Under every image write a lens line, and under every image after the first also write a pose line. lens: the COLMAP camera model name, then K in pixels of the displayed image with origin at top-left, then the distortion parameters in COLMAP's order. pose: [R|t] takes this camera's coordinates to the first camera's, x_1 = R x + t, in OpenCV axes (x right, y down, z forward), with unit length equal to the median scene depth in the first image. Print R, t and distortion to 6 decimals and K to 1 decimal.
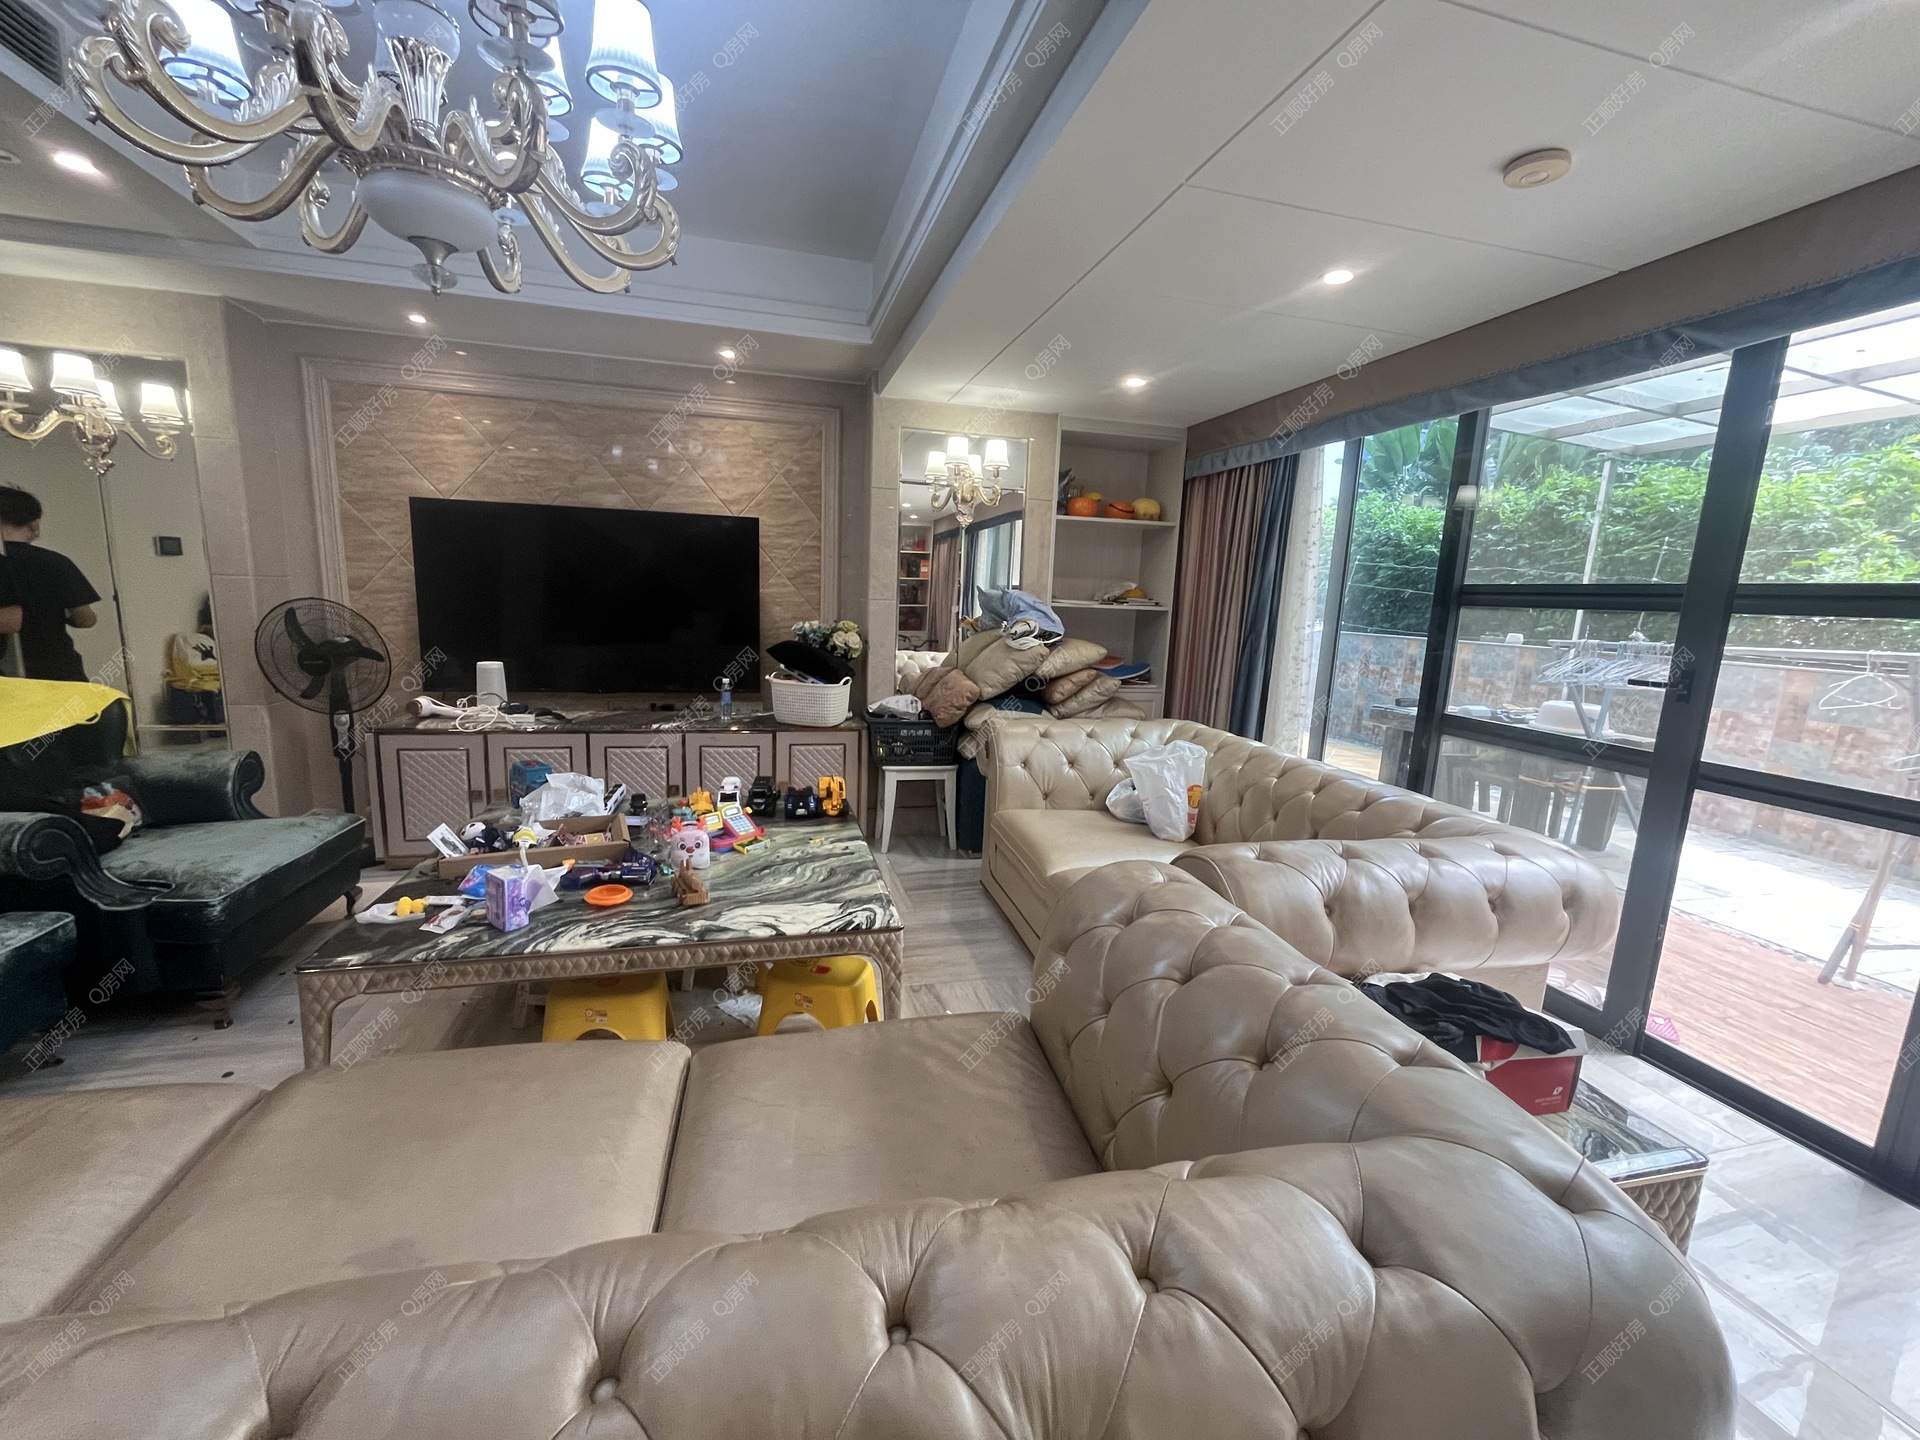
lens RADIAL K [[774.0, 0, 958.9], [0, 774.0, 729.2], [0, 0, 1]] dist [-0.003816, -0.000985]
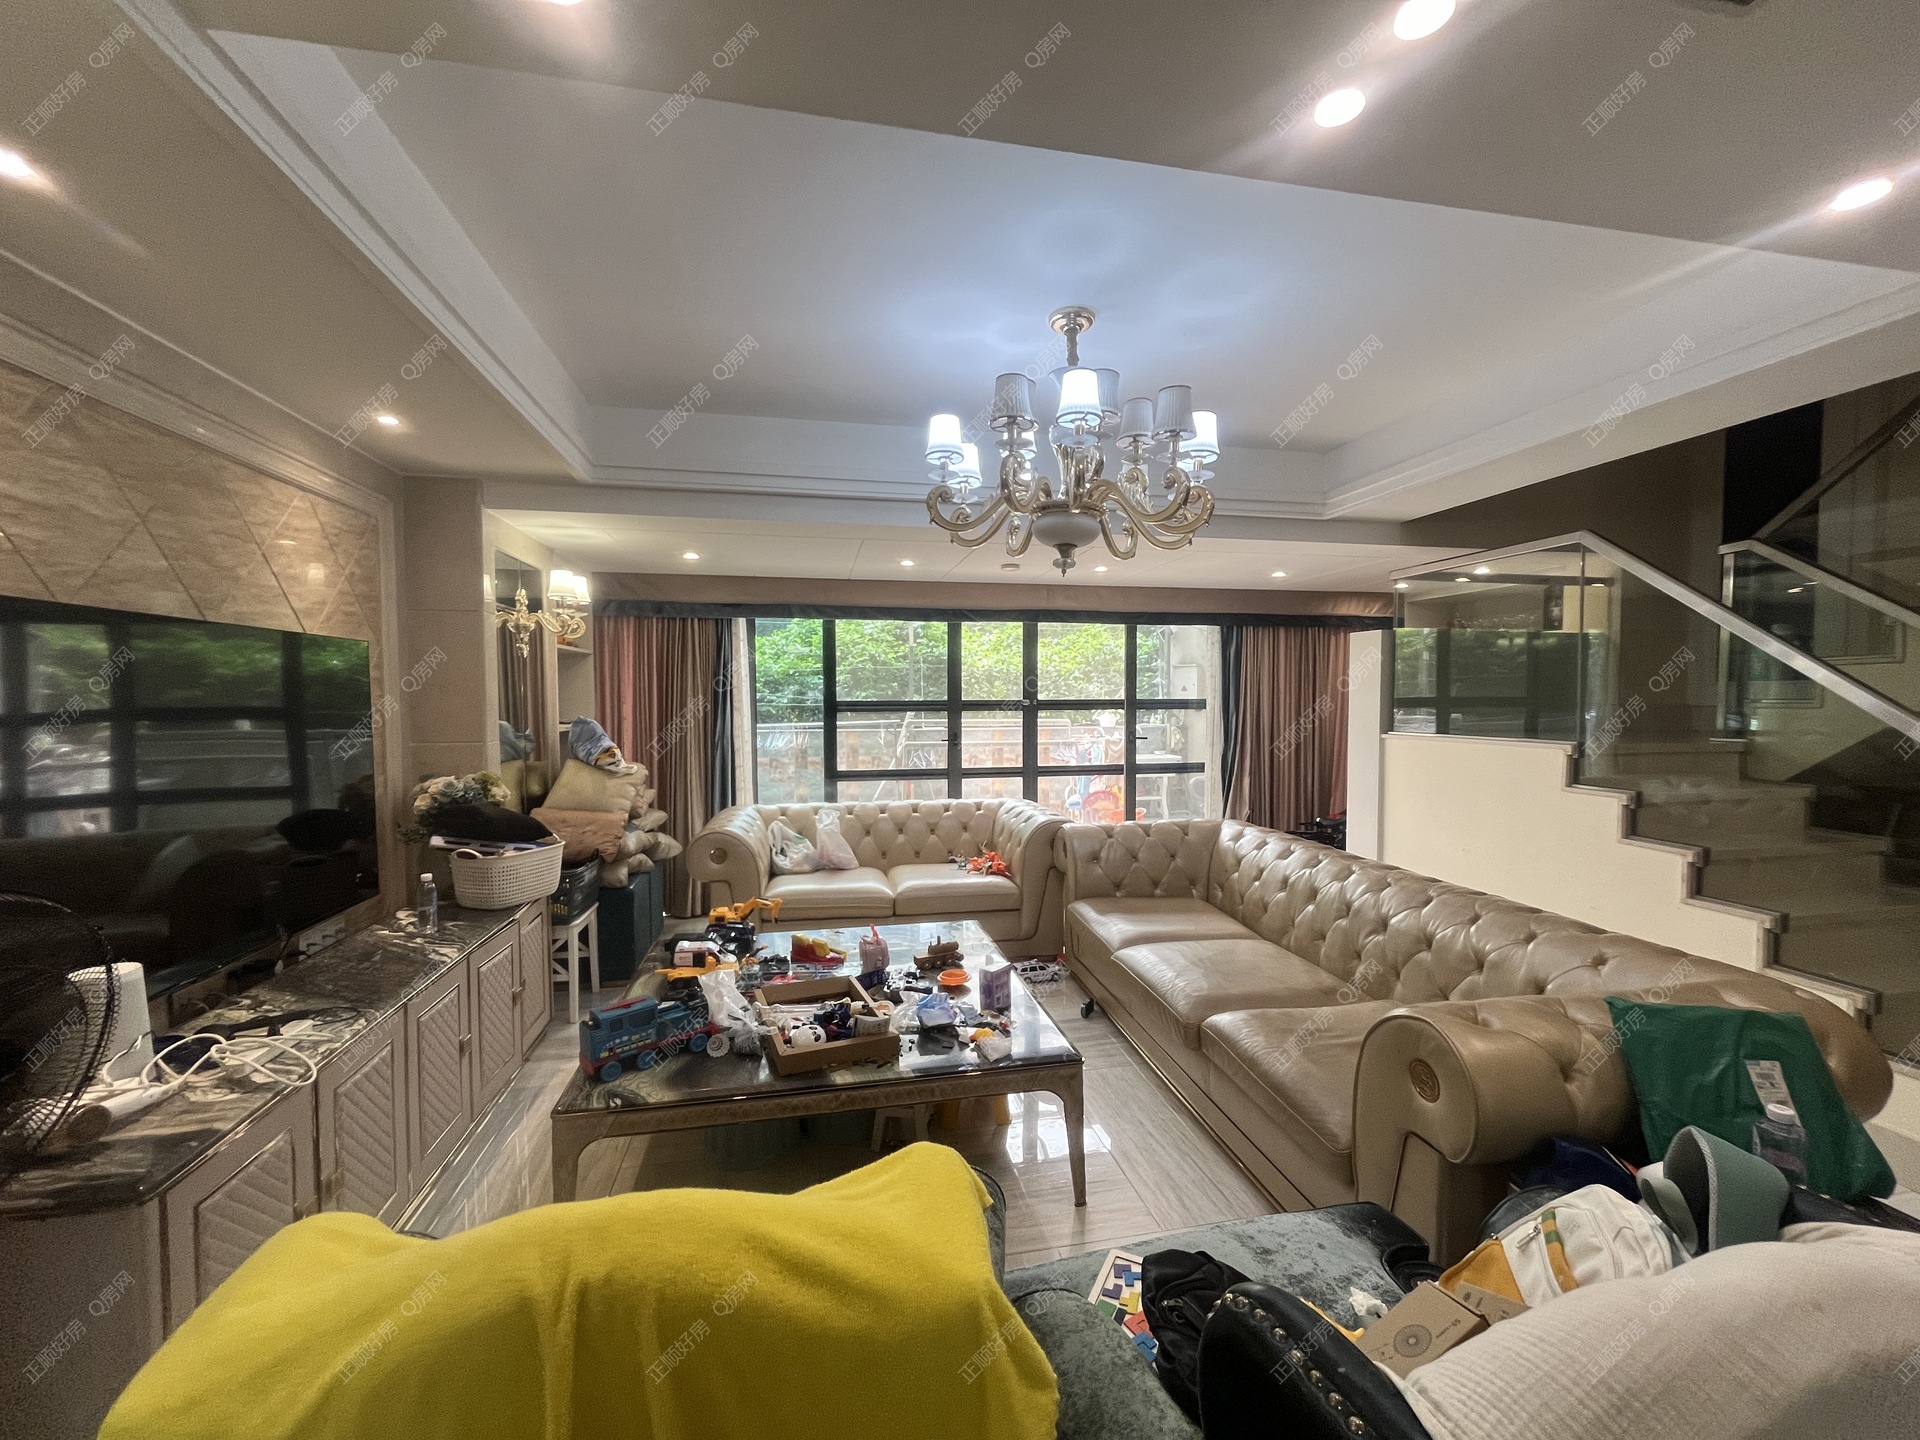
lens RADIAL K [[774.0, 0, 958.9], [0, 774.0, 729.2], [0, 0, 1]] dist [-0.003816, -0.000985]
pose [[0.060248, -0.081656, 0.994838, -0.950657], [0.179133, 0.981353, 0.069701, -0.154792], [-0.981978, 0.174009, 0.073751, 0.459496]]
